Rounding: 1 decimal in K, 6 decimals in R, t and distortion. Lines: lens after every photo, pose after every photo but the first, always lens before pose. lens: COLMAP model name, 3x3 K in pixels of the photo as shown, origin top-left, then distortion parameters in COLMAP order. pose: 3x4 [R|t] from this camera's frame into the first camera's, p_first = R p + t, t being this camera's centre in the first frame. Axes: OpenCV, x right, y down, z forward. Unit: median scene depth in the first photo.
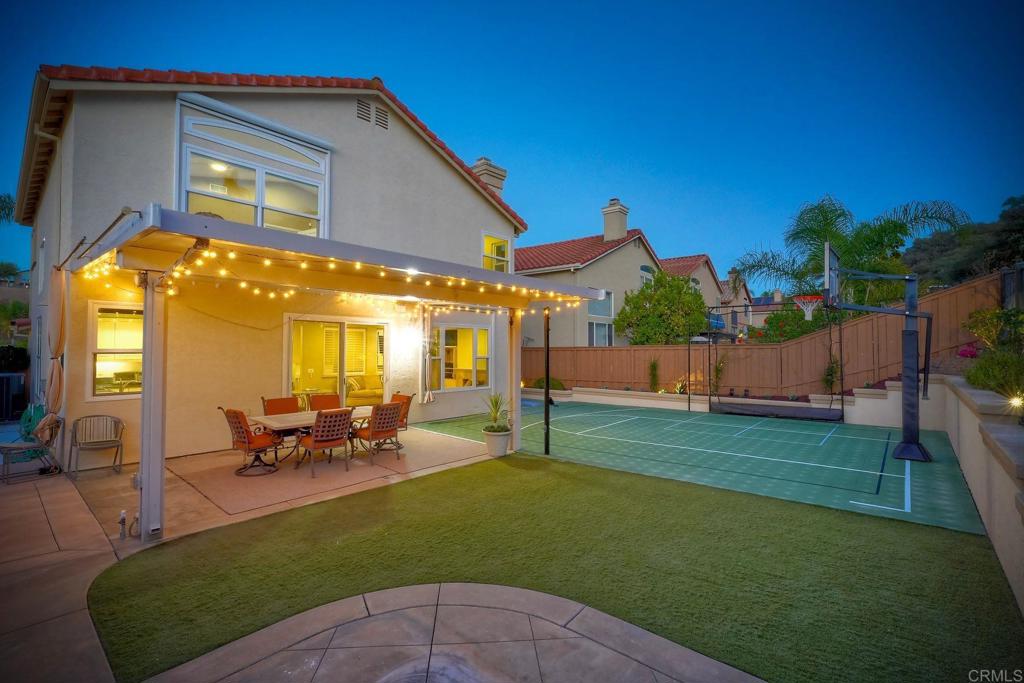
lens RADIAL K [[455.1, 0, 512.0], [0, 455.1, 341.5], [0, 0, 1]] dist [-0.003712, 0.000529]
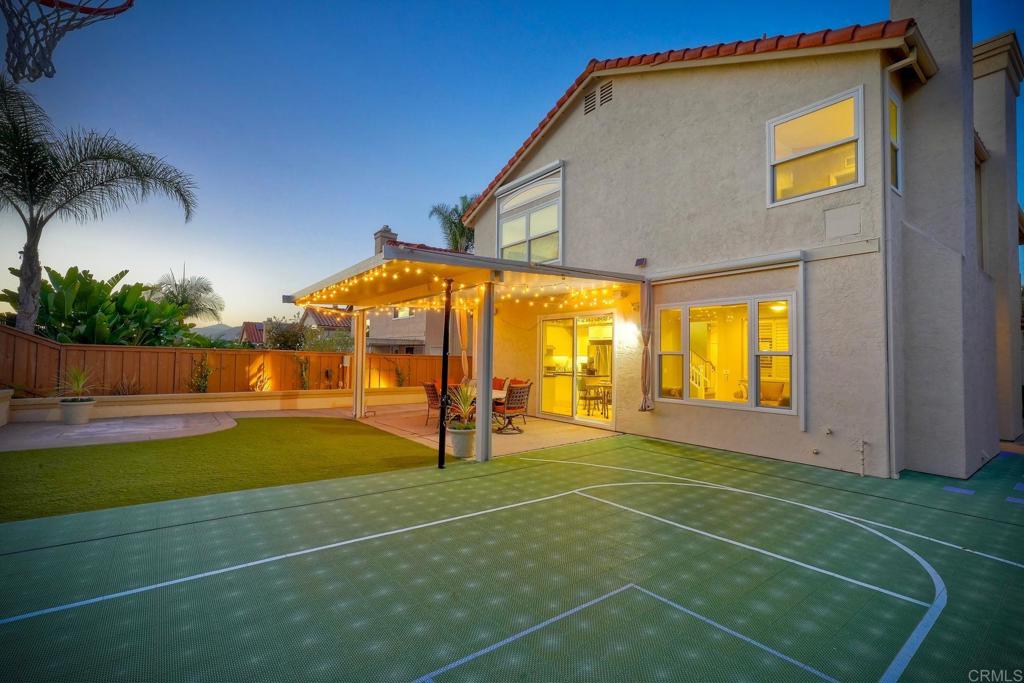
lens RADIAL K [[455.1, 0, 512.0], [0, 455.1, 341.5], [0, 0, 1]] dist [-0.003712, 0.000529]
pose [[-0.194949, -0.042526, -0.979891, 0.789032], [0.002463, 0.999035, -0.043847, 0.067807], [0.980810, -0.010962, -0.194656, 1.222189]]
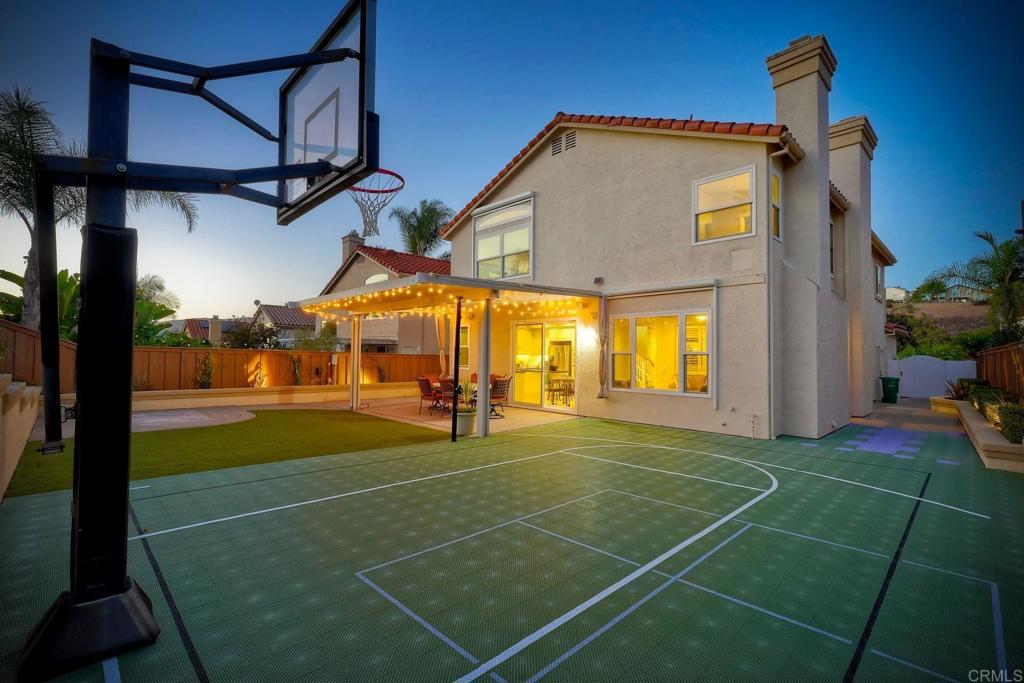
lens RADIAL K [[455.1, 0, 512.0], [0, 455.1, 341.5], [0, 0, 1]] dist [-0.003712, 0.000529]
pose [[-0.077041, -0.038437, -0.996287, 1.037308], [0.004608, 0.999232, -0.038907, 0.066865], [0.997017, -0.007589, -0.076804, 1.161589]]
